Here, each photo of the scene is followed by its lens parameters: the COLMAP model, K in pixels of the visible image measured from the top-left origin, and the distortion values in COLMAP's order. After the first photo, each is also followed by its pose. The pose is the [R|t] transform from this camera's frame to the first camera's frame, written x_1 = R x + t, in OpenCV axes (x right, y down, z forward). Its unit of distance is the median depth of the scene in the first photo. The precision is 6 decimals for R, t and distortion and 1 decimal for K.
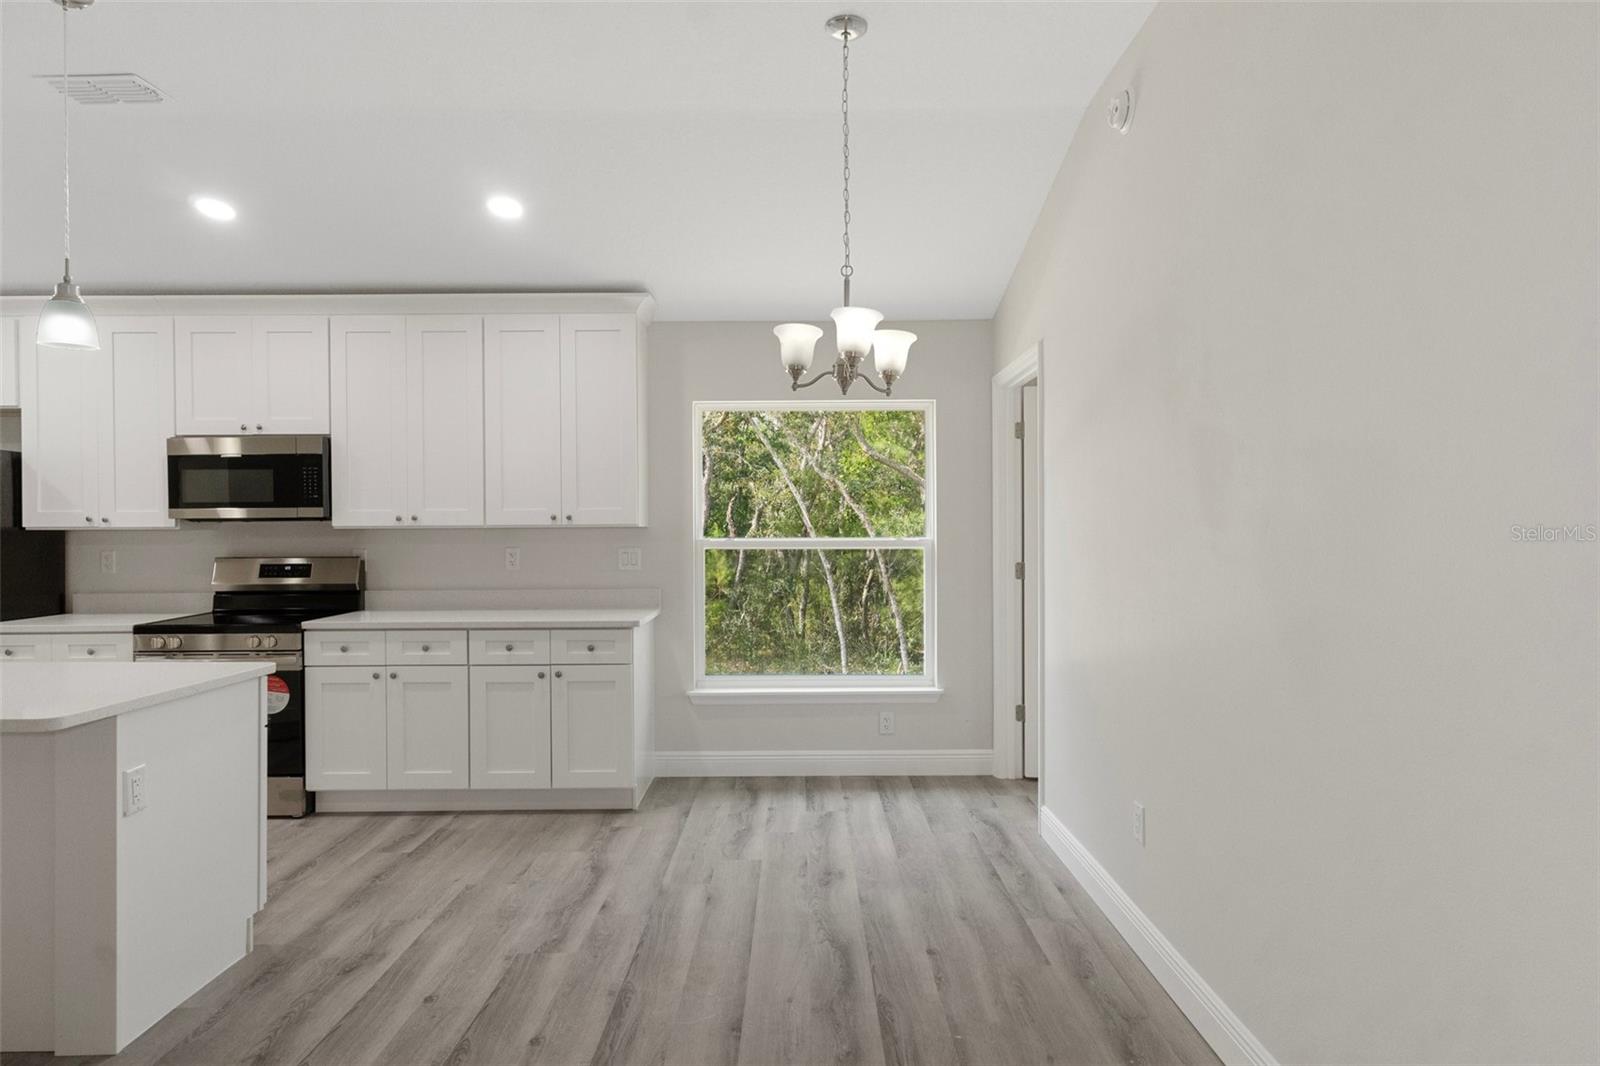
lens RADIAL K [[904.1, 0, 806.3], [0, 904.1, 533.7], [0, 0, 1]] dist [-0.001489, 0.001366]
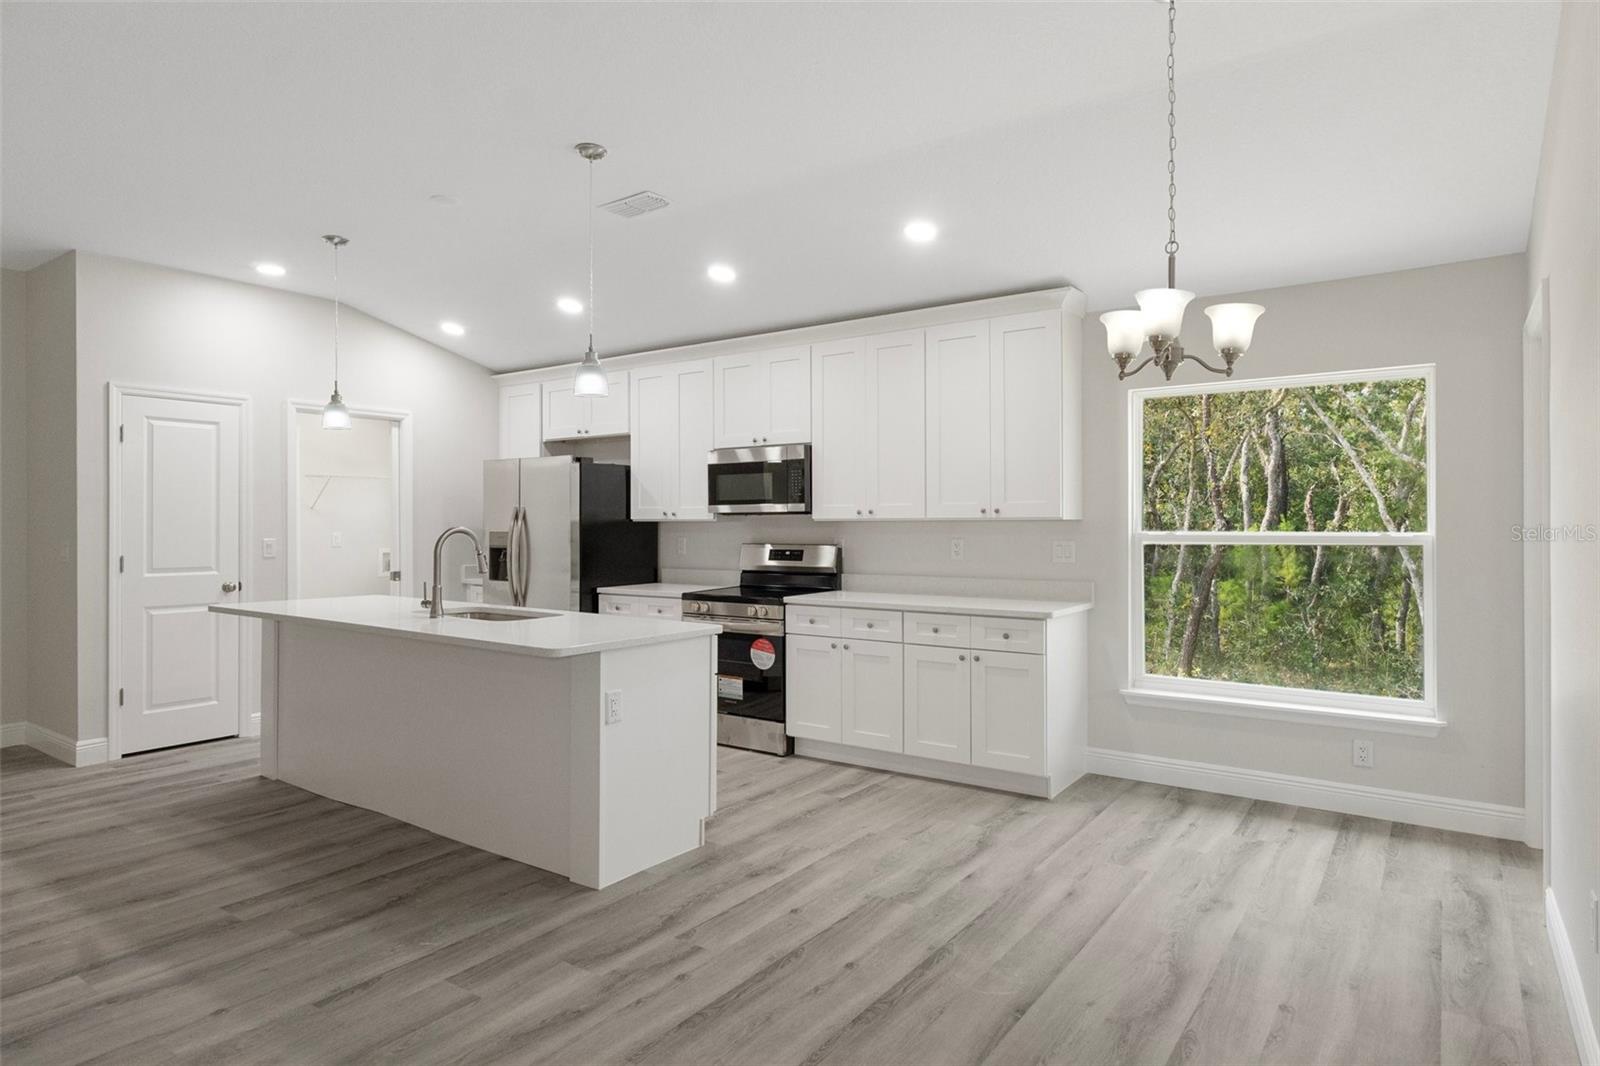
lens RADIAL K [[911.2, 0, 802.9], [0, 911.2, 521.5], [0, 0, 1]] dist [-0.000240, -0.000580]
pose [[0.813329, 0.002651, -0.581798, 0.178770], [-0.005048, 0.999984, -0.002501, -0.001739], [0.581782, 0.004971, 0.813329, 0.007638]]
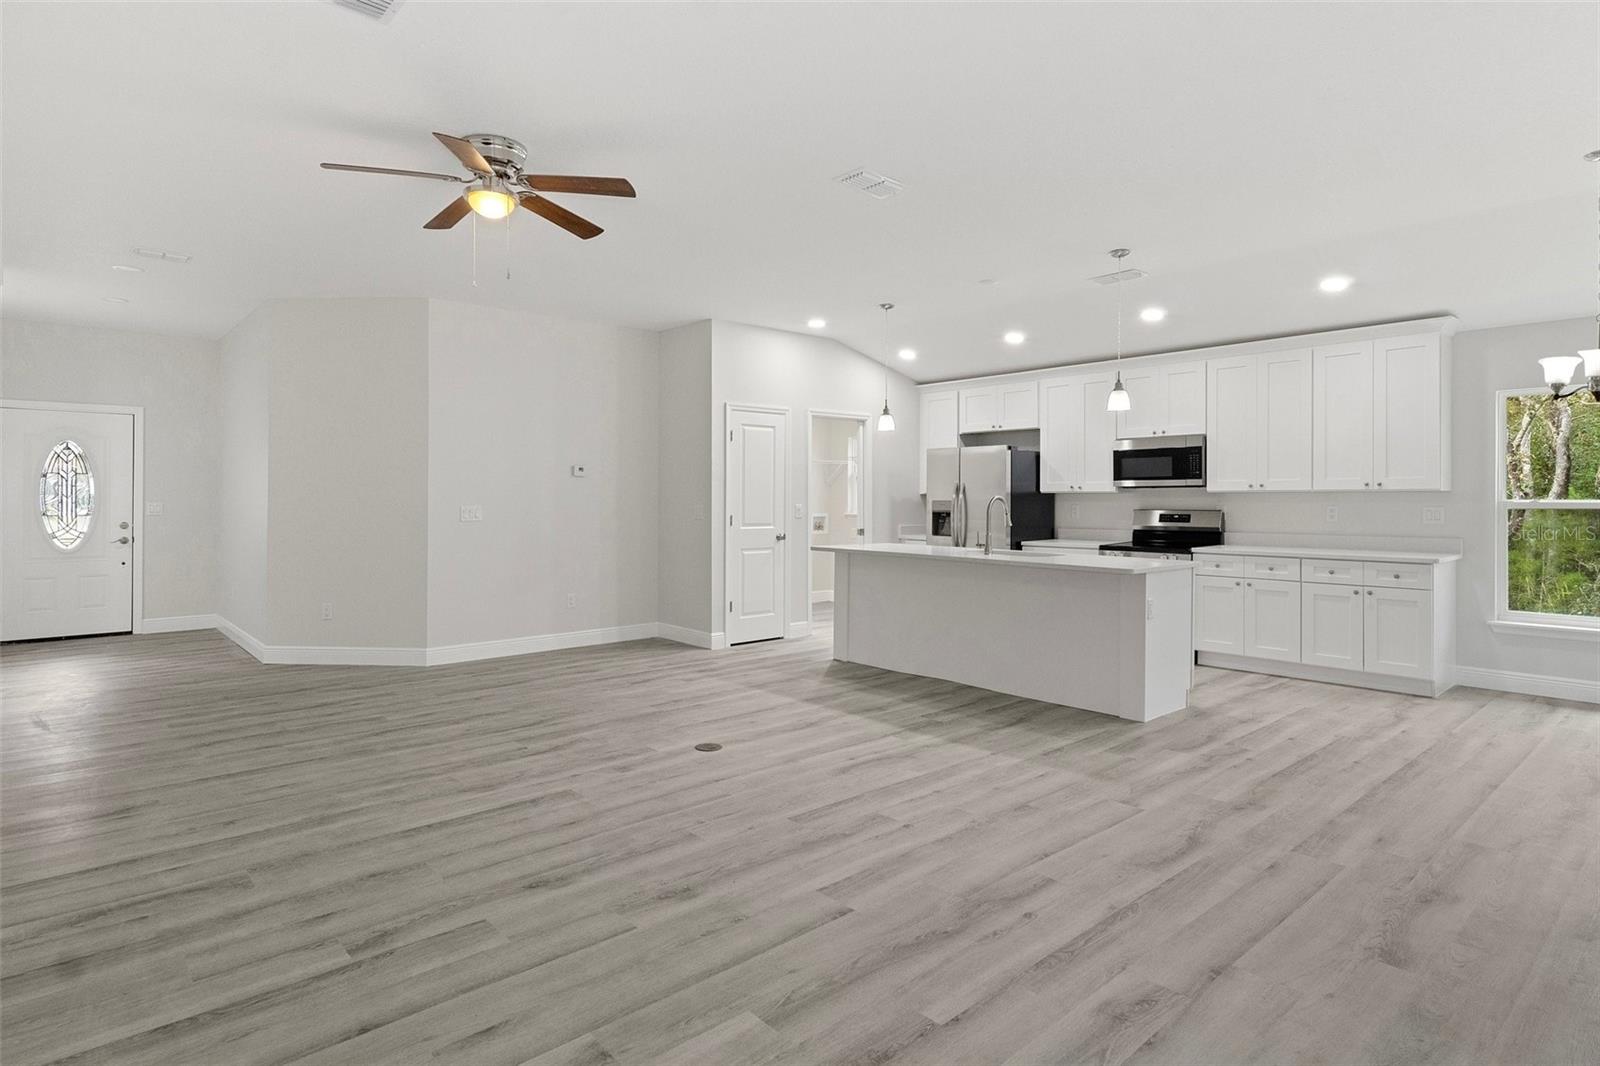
lens RADIAL K [[854.8, 0, 802.1], [0, 854.8, 501.0], [0, 0, 1]] dist [0.003991, 0.000521]
pose [[0.660885, 0.007394, -0.750451, 0.149474], [-0.005713, 0.999972, 0.004821, 0.007100], [0.750465, 0.001101, 0.660909, -0.575418]]
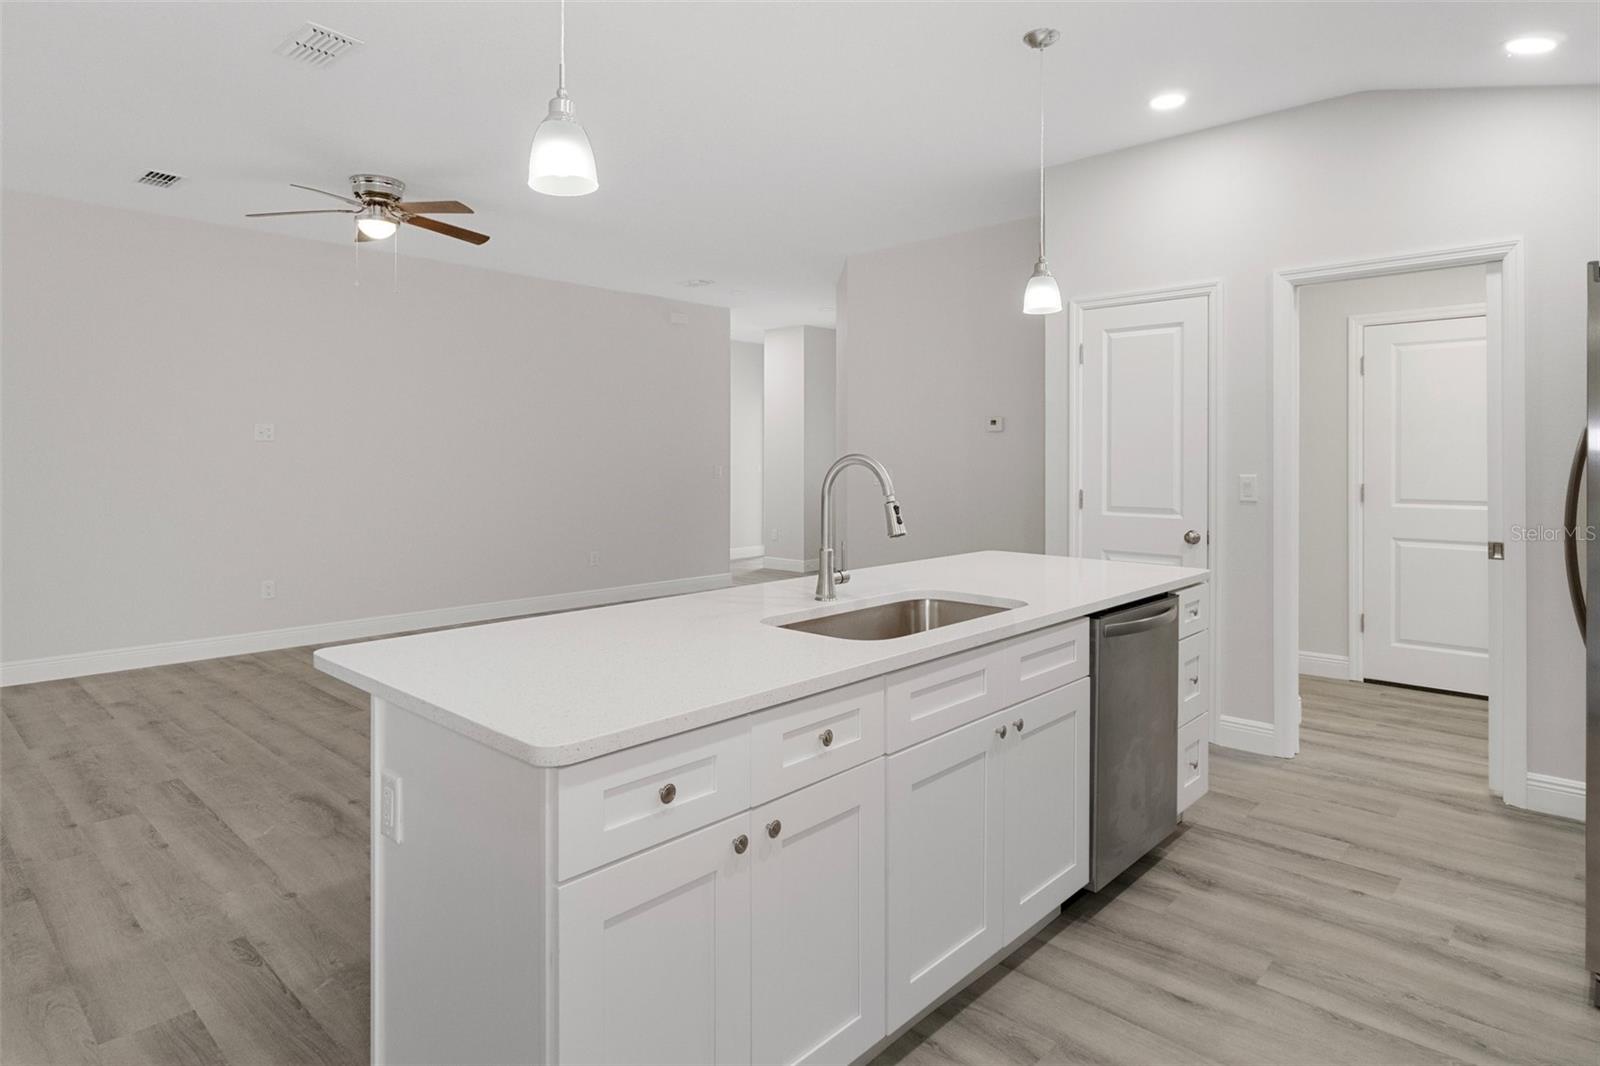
lens RADIAL K [[900.8, 0, 809.2], [0, 900.8, 459.8], [0, 0, 1]] dist [-0.001711, -0.000810]
pose [[-0.686866, 0.004745, -0.726769, -0.251891], [0.000289, 0.999980, 0.006257, 0.002521], [0.726784, 0.004088, -0.686854, 0.956153]]
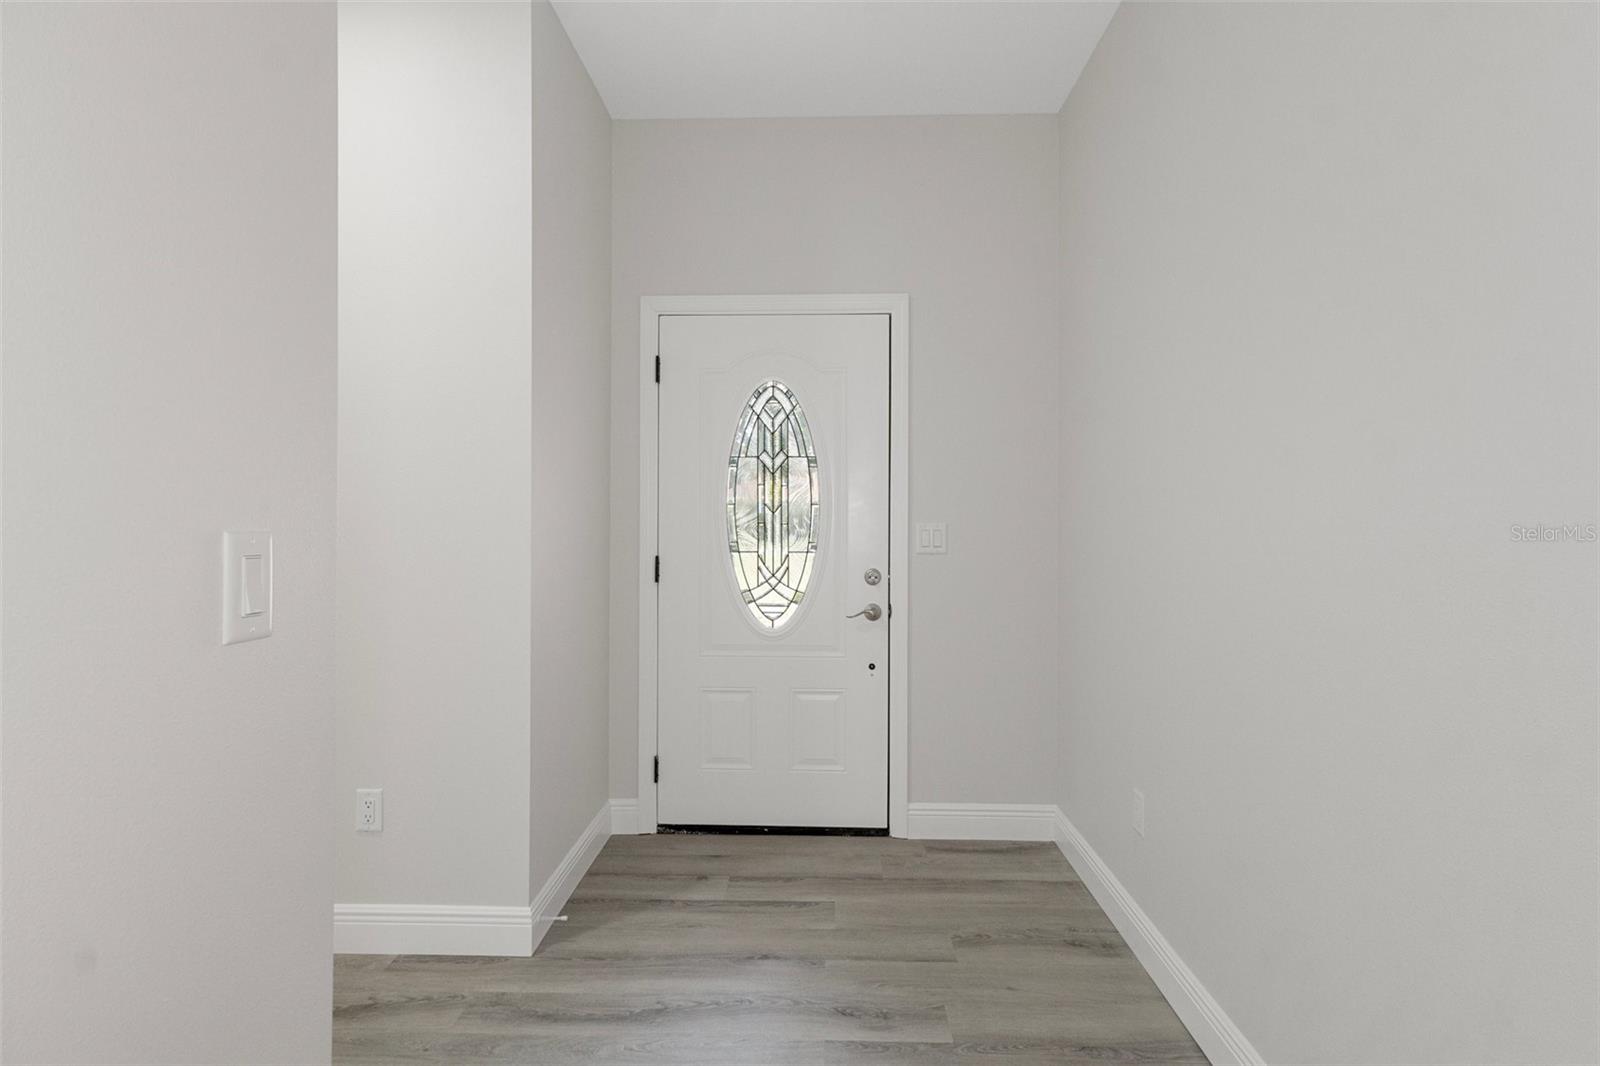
lens RADIAL K [[839.9, 0, 800.0], [0, 839.9, 533.0], [0, 0, 1]] dist [0.005078, -0.000832]
pose [[-0.040484, 0.004358, -0.999171, -1.427795], [-0.000439, 0.999990, 0.004380, 0.033562], [0.999180, 0.000616, -0.040482, -0.487012]]
